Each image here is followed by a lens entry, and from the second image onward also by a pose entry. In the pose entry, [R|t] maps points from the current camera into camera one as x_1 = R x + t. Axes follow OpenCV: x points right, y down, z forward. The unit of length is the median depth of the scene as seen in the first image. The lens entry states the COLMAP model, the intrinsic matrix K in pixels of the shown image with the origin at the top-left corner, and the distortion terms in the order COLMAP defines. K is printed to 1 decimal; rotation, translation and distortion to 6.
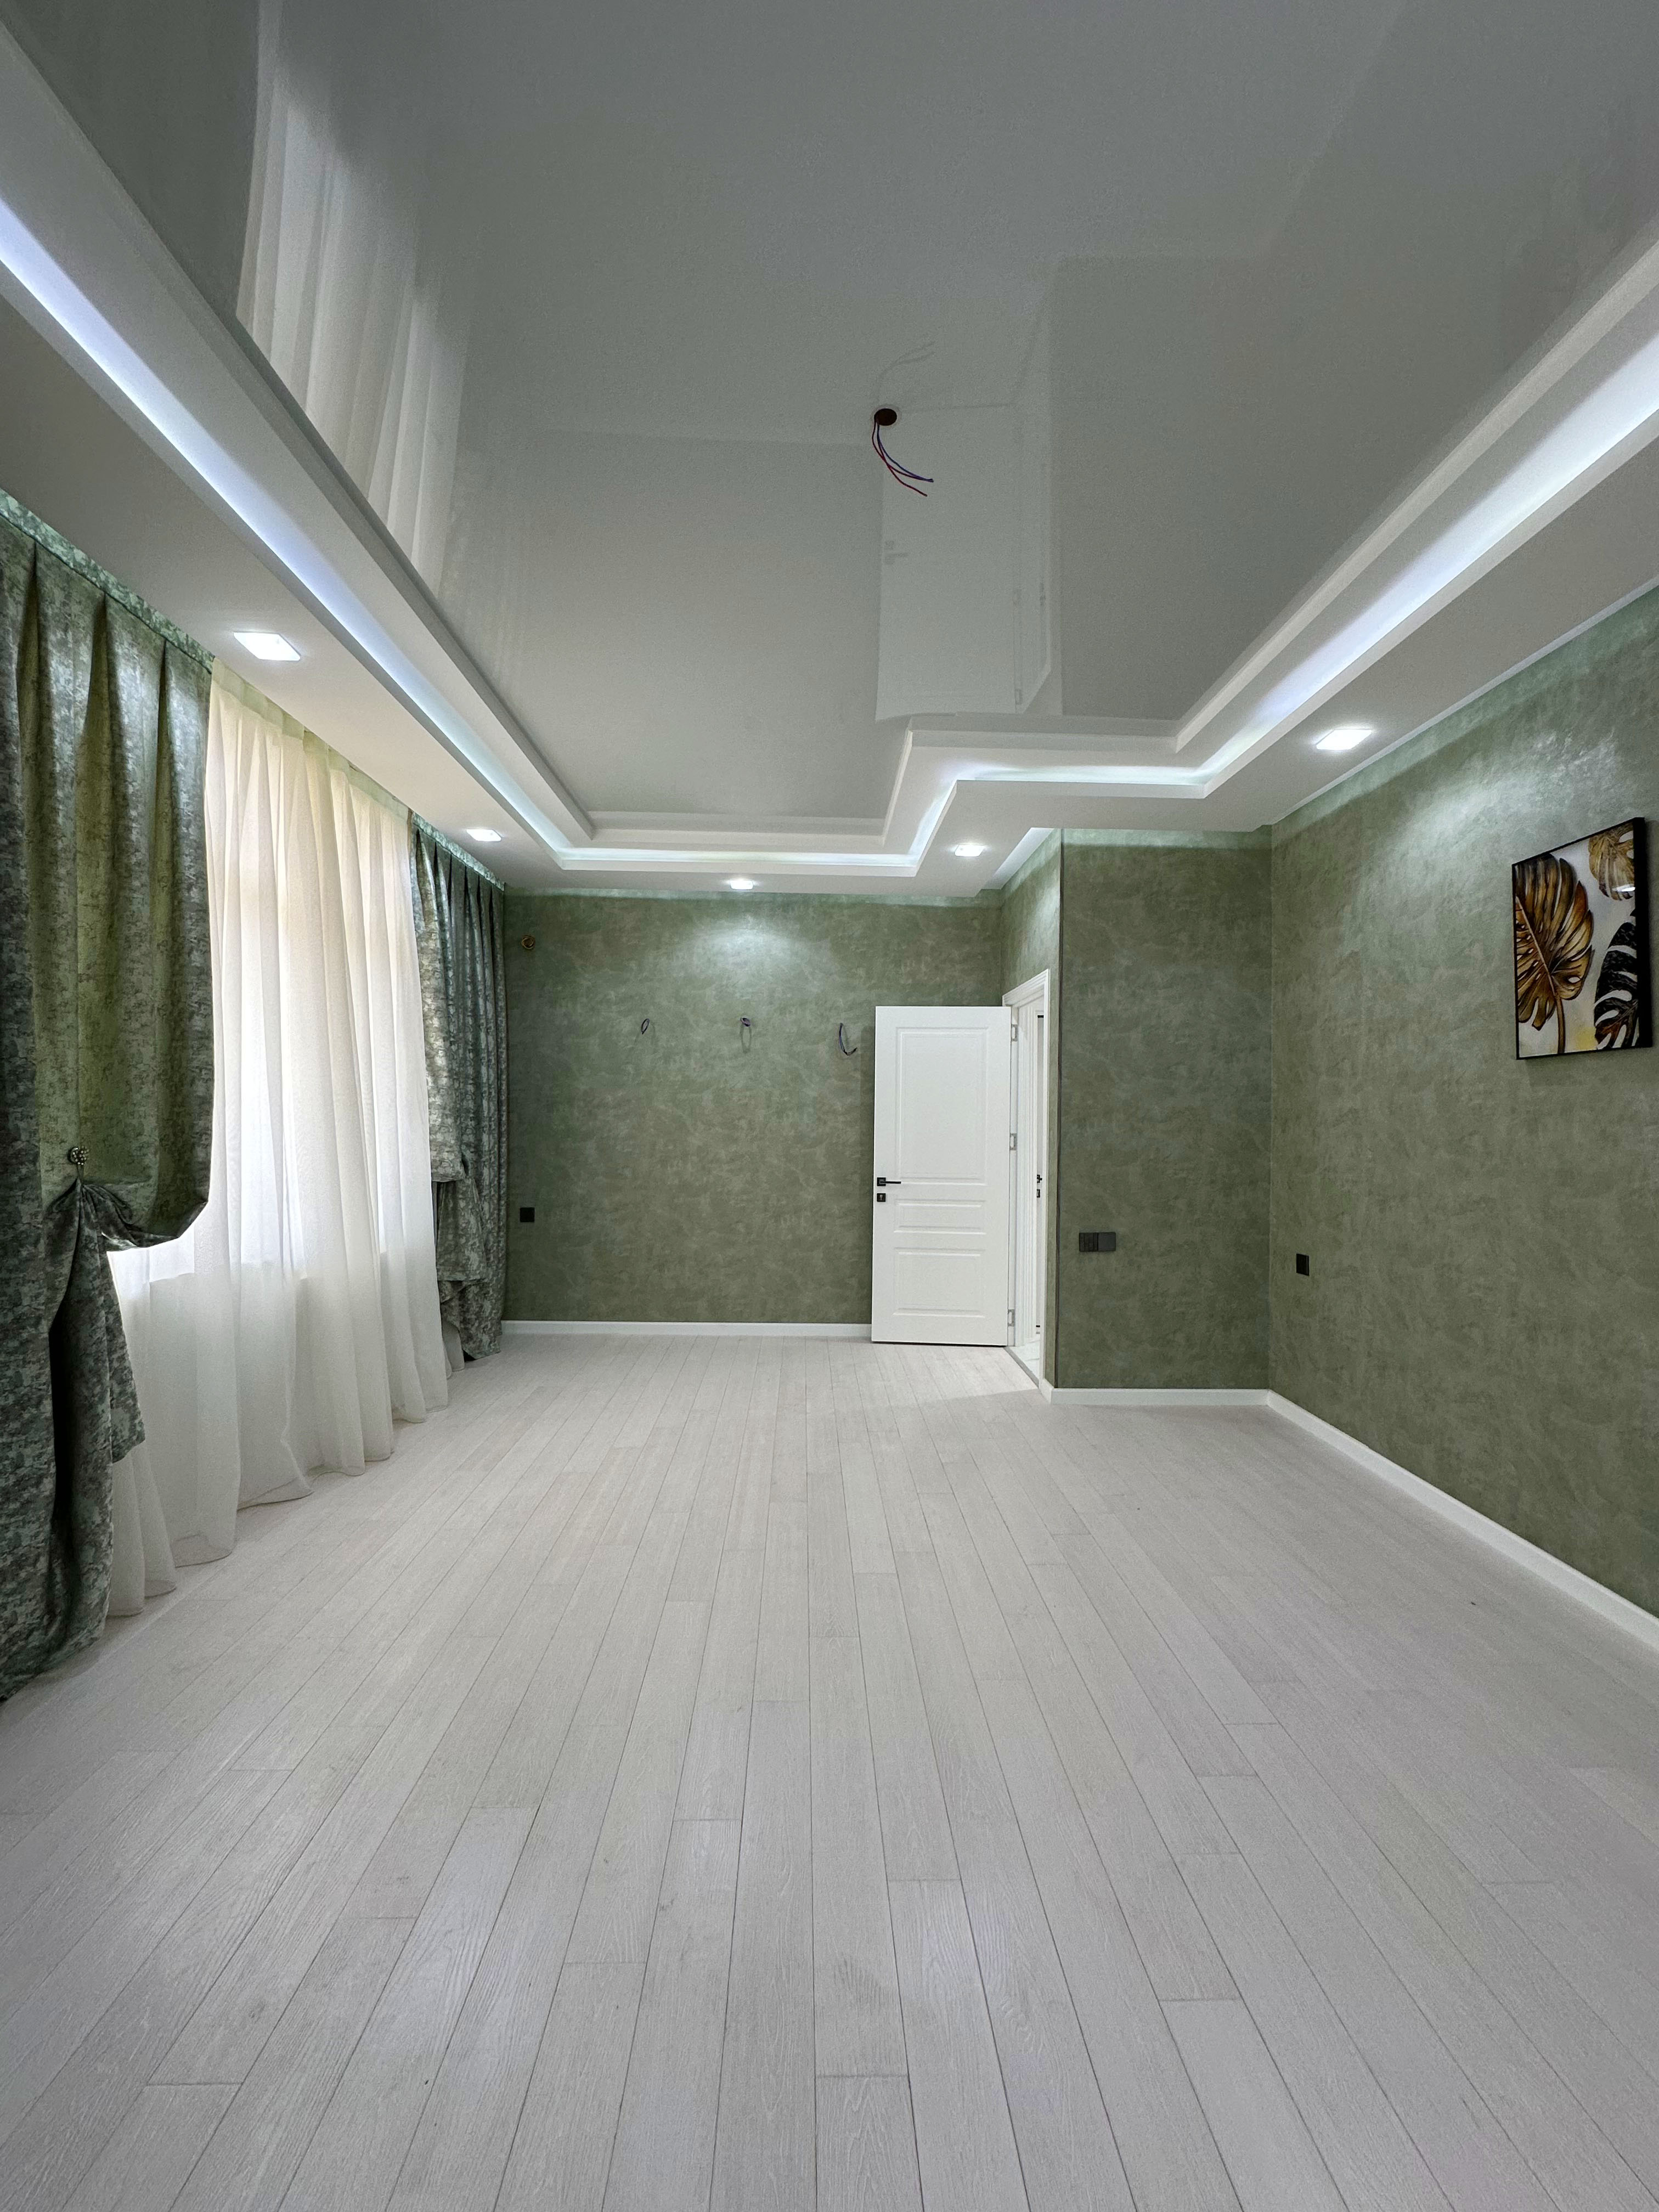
lens RADIAL K [[879.4, 0, 829.7], [0, 879.4, 1103.4], [0, 0, 1]] dist [-0.007896, -0.002089]
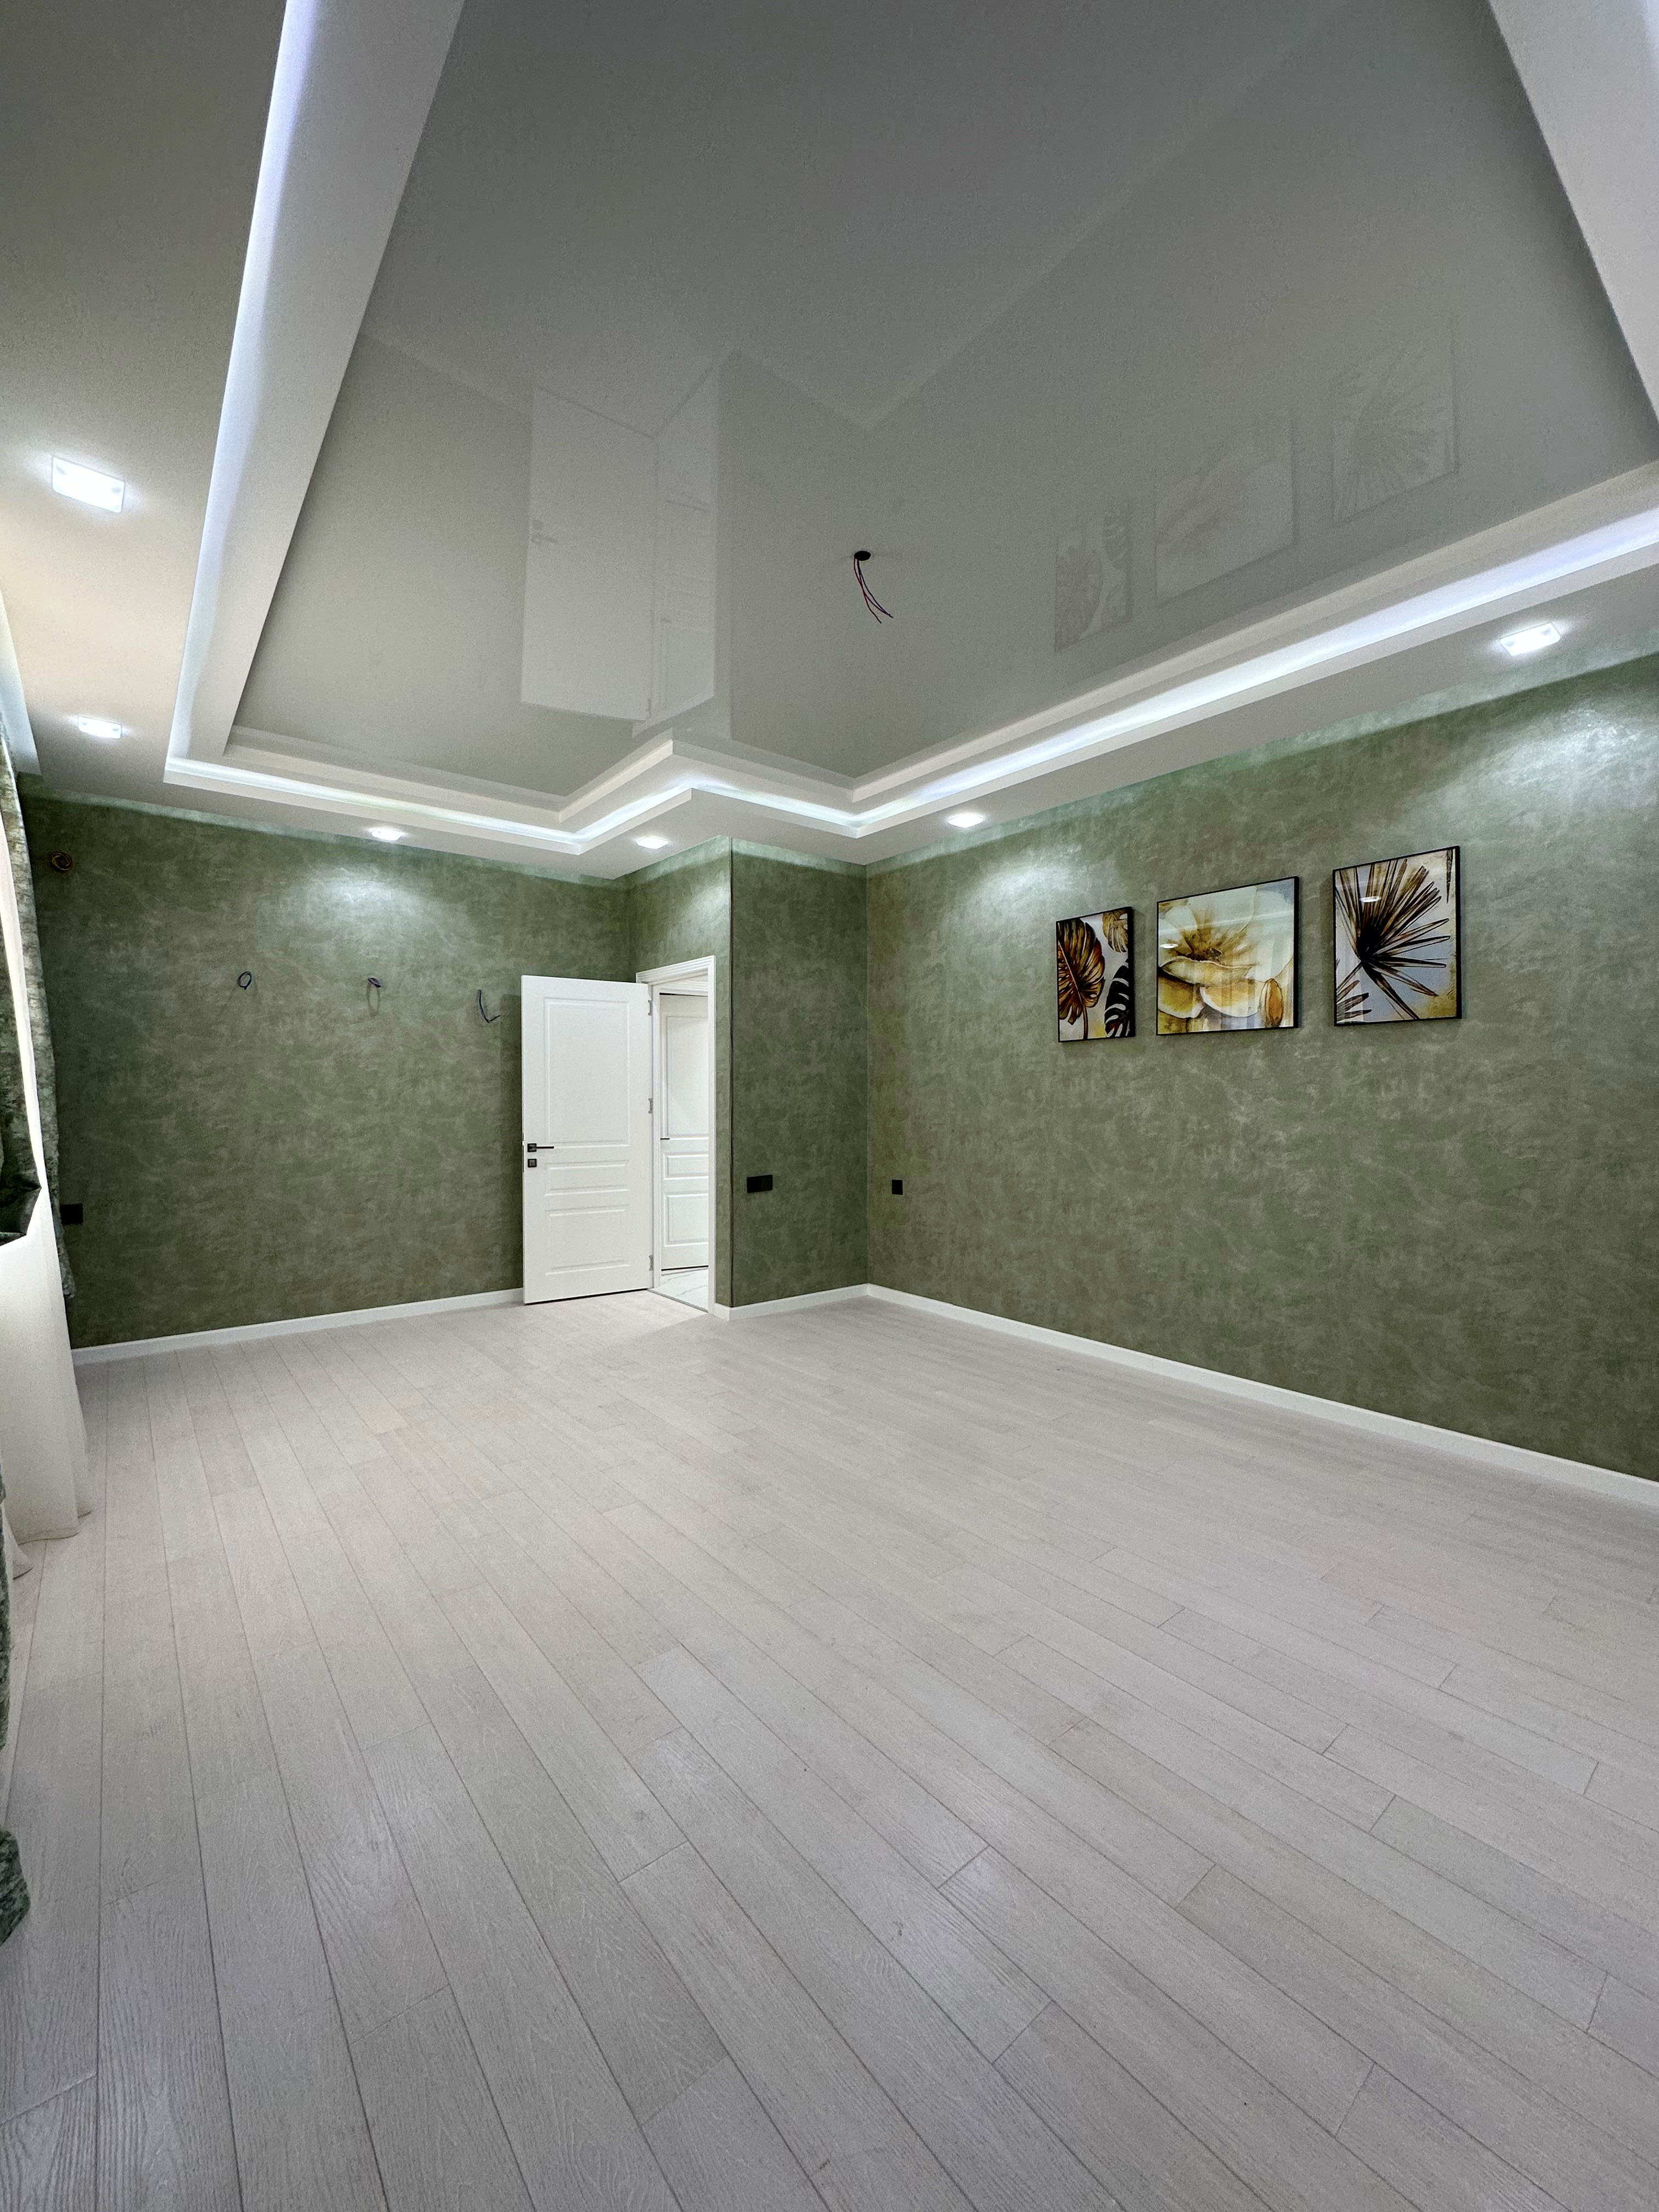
lens RADIAL K [[879.4, 0, 835.2], [0, 879.4, 1100.9], [0, 0, 1]] dist [-0.007896, -0.002089]
pose [[0.791393, -0.019482, 0.610998, -0.355109], [0.002296, 0.999580, 0.028898, 0.007374], [-0.611304, -0.021467, 0.791105, -0.029955]]
